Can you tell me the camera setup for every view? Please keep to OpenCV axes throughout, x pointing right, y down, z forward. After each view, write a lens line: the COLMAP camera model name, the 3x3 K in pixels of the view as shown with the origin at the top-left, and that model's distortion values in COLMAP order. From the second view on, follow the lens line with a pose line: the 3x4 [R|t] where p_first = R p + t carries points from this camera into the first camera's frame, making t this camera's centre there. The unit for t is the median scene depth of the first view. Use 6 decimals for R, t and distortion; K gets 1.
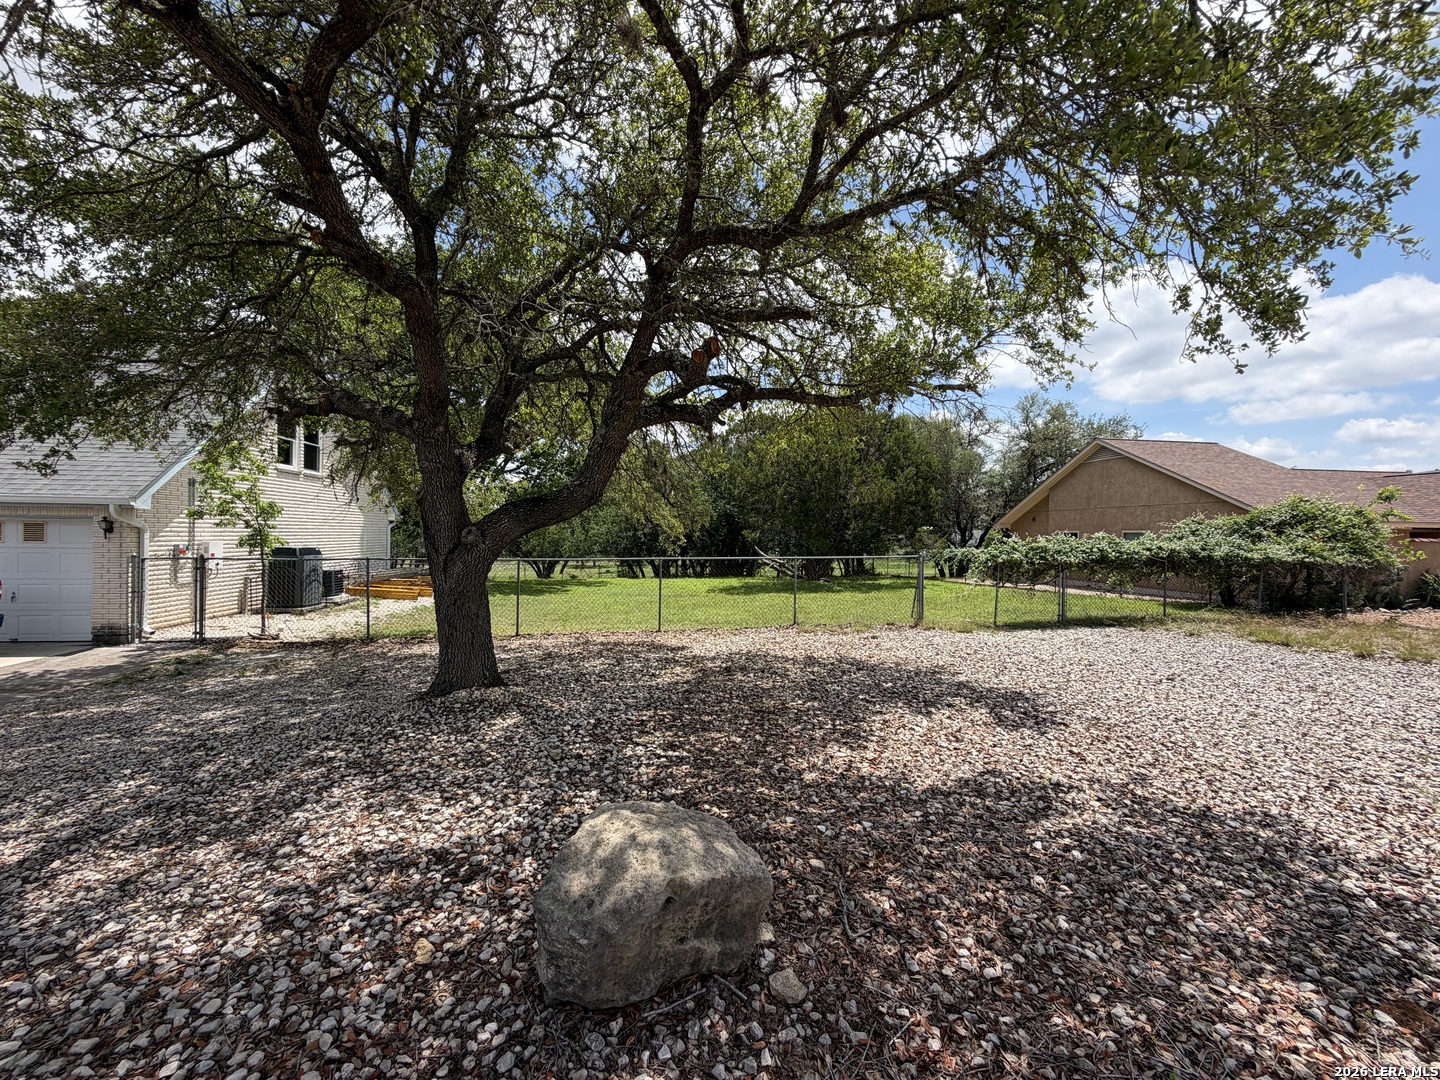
lens RADIAL K [[571.6, 0, 723.8], [0, 571.6, 545.9], [0, 0, 1]] dist [0.000353, 0.000540]
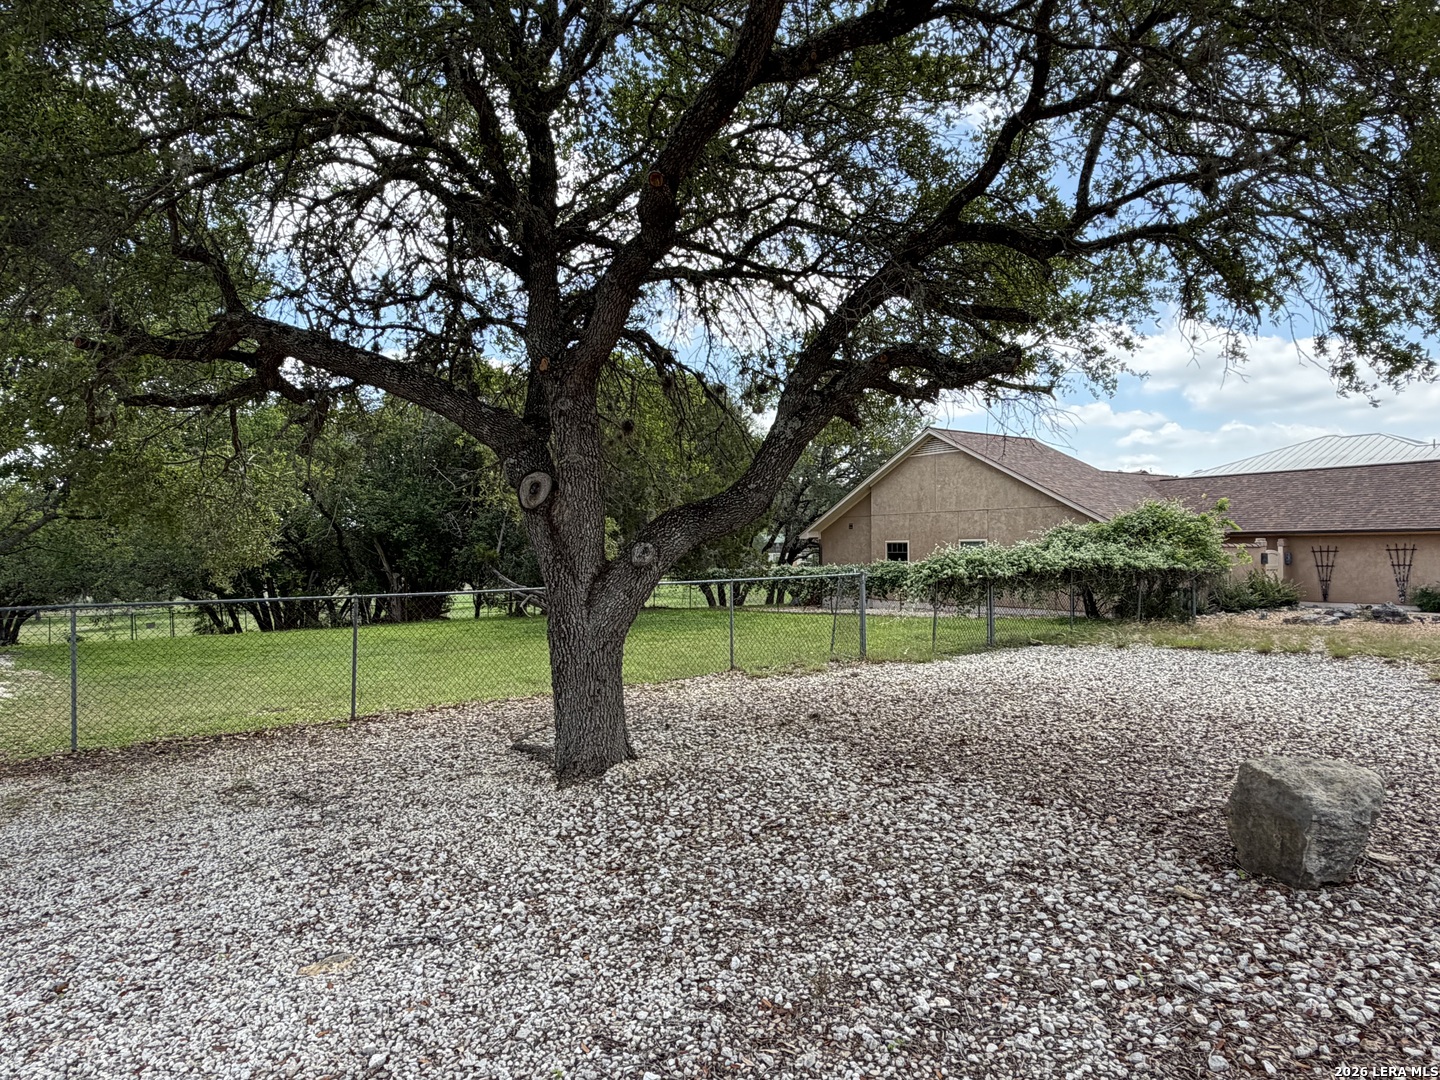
lens RADIAL K [[874.9, 0, 731.8], [0, 874.9, 540.7], [0, 0, 1]] dist [0.001504, 0.000850]
pose [[0.900761, -0.010952, 0.434178, -0.662153], [0.026073, 0.999243, -0.028885, 0.005561], [-0.433533, 0.037339, 0.900364, -0.072450]]
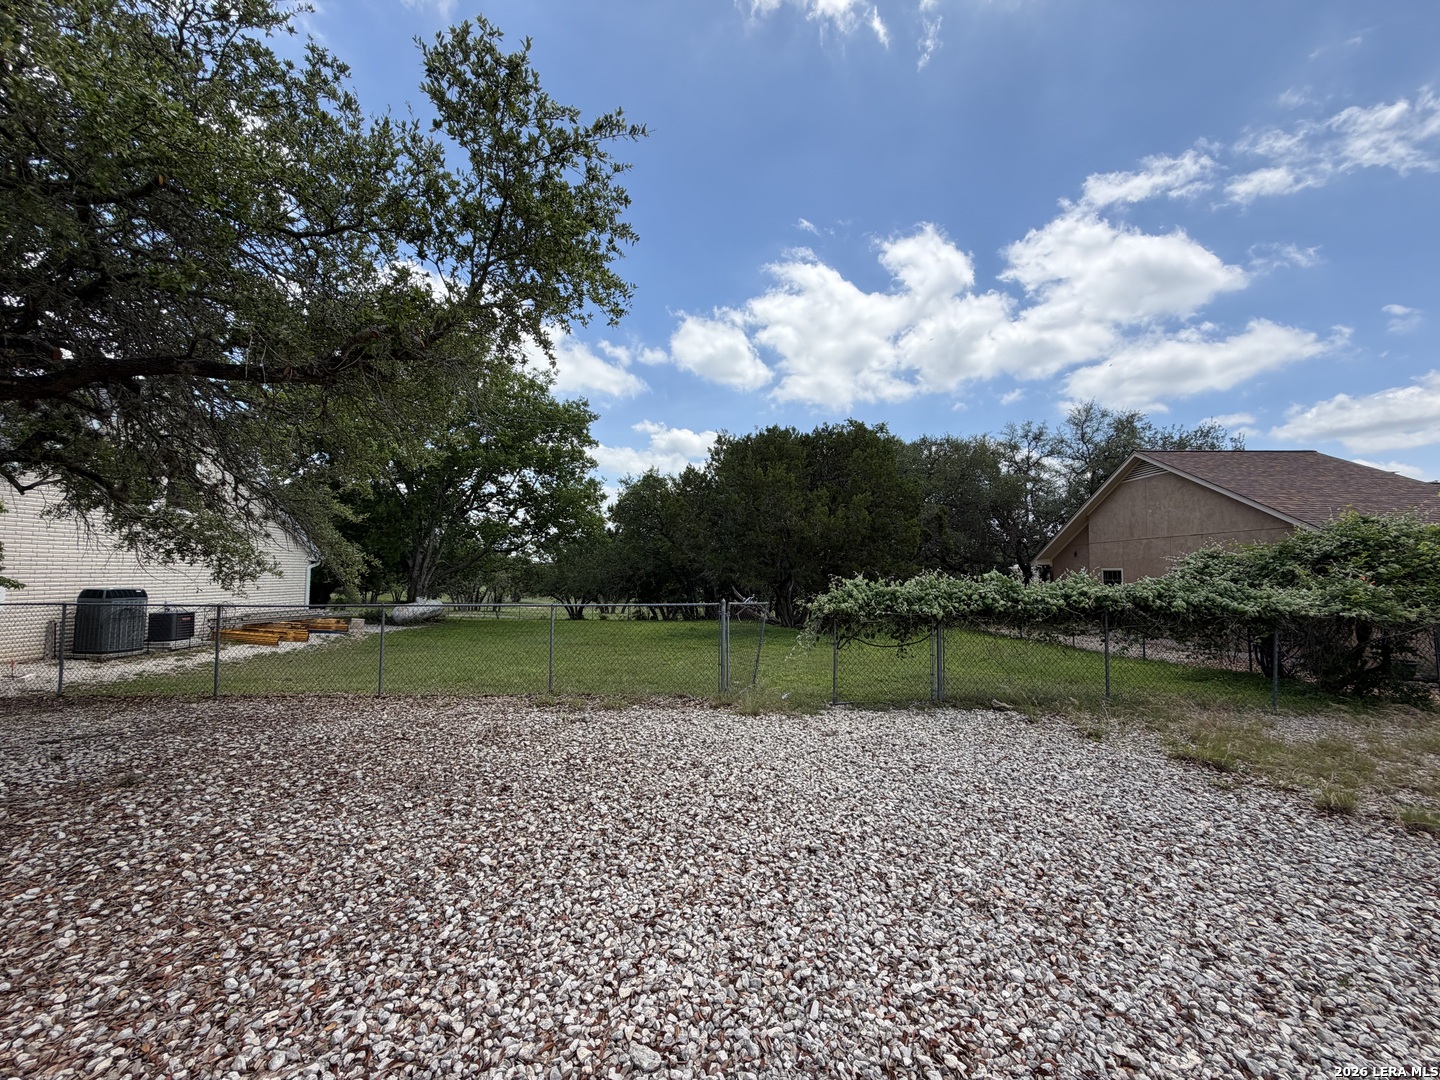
lens RADIAL K [[571.6, 0, 729.9], [0, 571.6, 525.5], [0, 0, 1]] dist [0.000353, 0.000540]
pose [[0.983072, -0.017968, -0.182338, 0.919701], [-0.000987, 0.994646, -0.103335, -0.013077], [0.183218, 0.101766, 0.977791, 0.487378]]
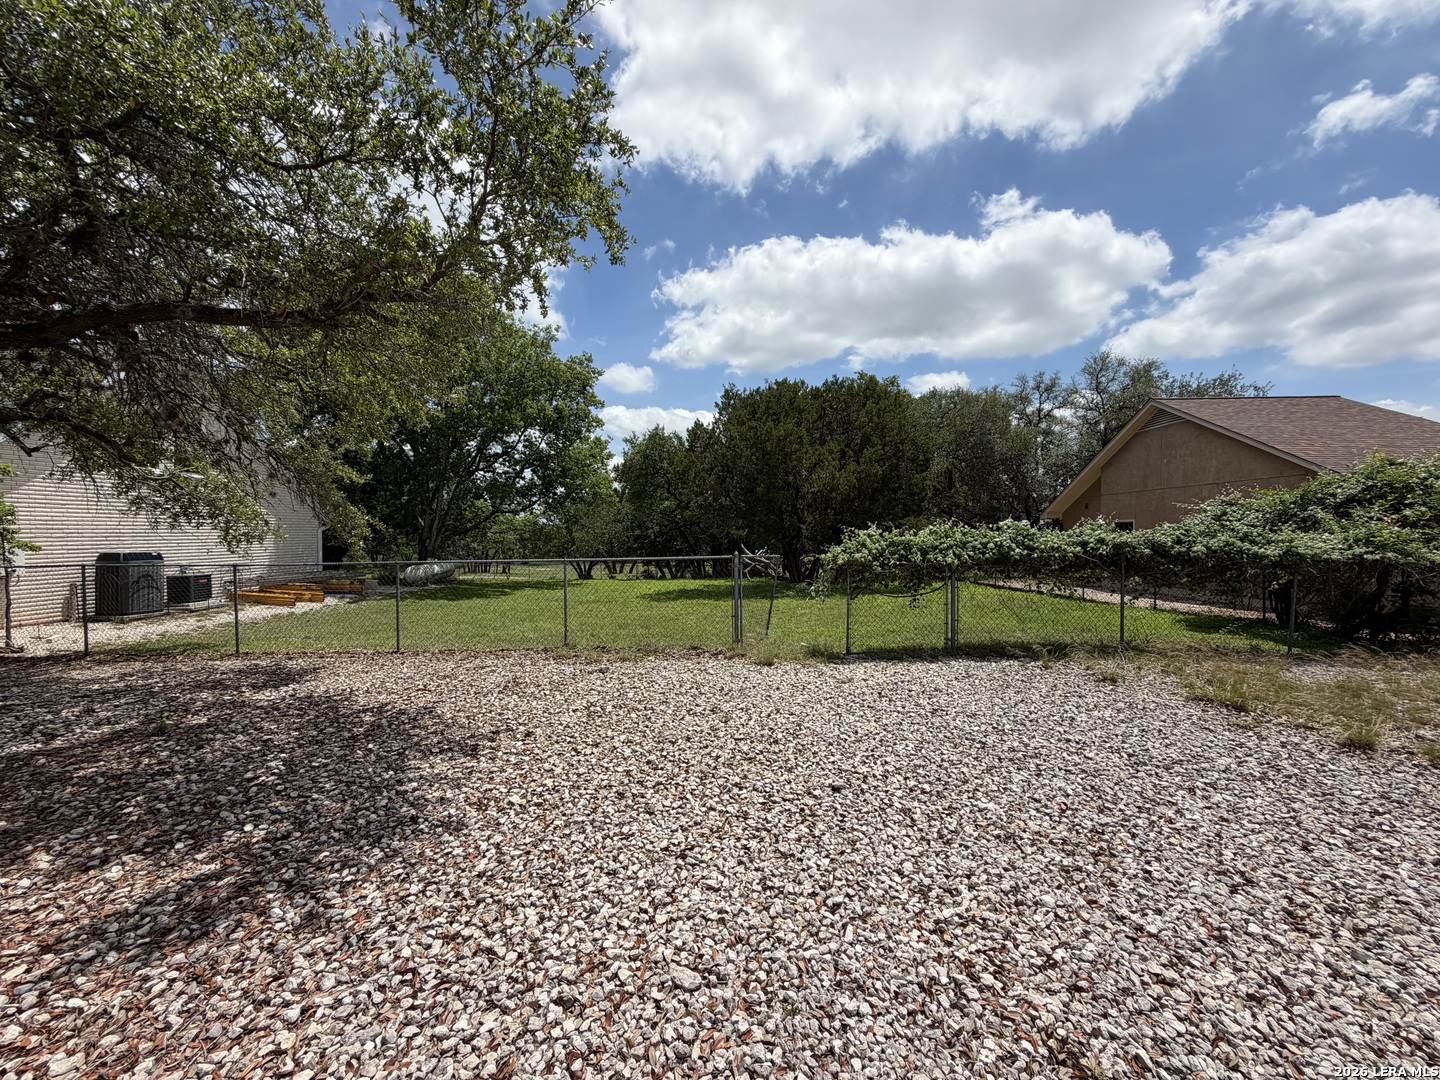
lens RADIAL K [[571.6, 0, 729.6], [0, 571.6, 527.5], [0, 0, 1]] dist [0.000353, 0.000540]
pose [[0.980872, -0.018642, -0.193757, 0.901873], [0.013067, 0.999464, -0.030014, 0.003917], [0.194213, 0.026909, 0.980590, 0.500787]]
